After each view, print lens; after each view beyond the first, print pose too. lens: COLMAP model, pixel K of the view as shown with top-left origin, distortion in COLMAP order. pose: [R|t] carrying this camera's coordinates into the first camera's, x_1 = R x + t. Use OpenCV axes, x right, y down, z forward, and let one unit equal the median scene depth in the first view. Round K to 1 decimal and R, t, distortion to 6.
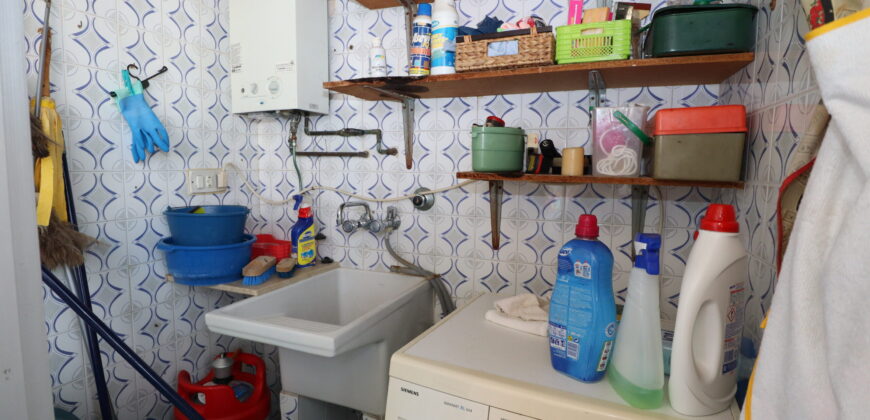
lens RADIAL K [[437.6, 0, 435.3], [0, 437.6, 213.9], [0, 0, 1]] dist [-0.034148, 0.009589]
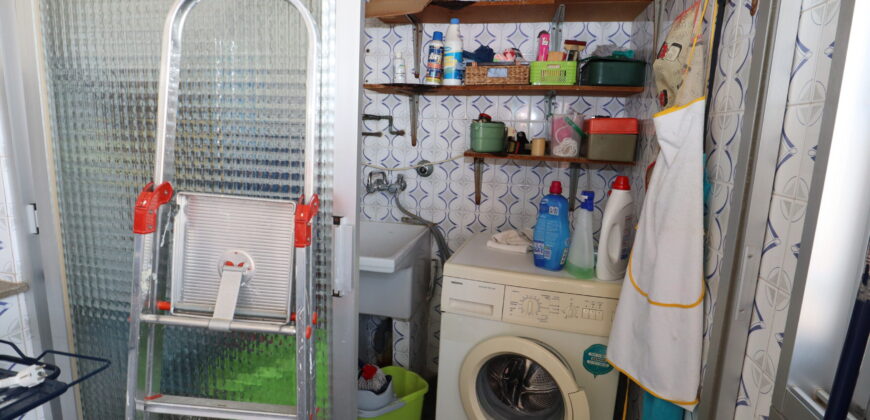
lens RADIAL K [[437.6, 0, 434.6], [0, 437.6, 207.9], [0, 0, 1]] dist [-0.034148, 0.009589]
pose [[0.985863, -0.011402, 0.167165, -0.281900], [-0.000342, 0.997543, 0.070055, -0.008560], [-0.167553, -0.069122, 0.983437, -0.444661]]
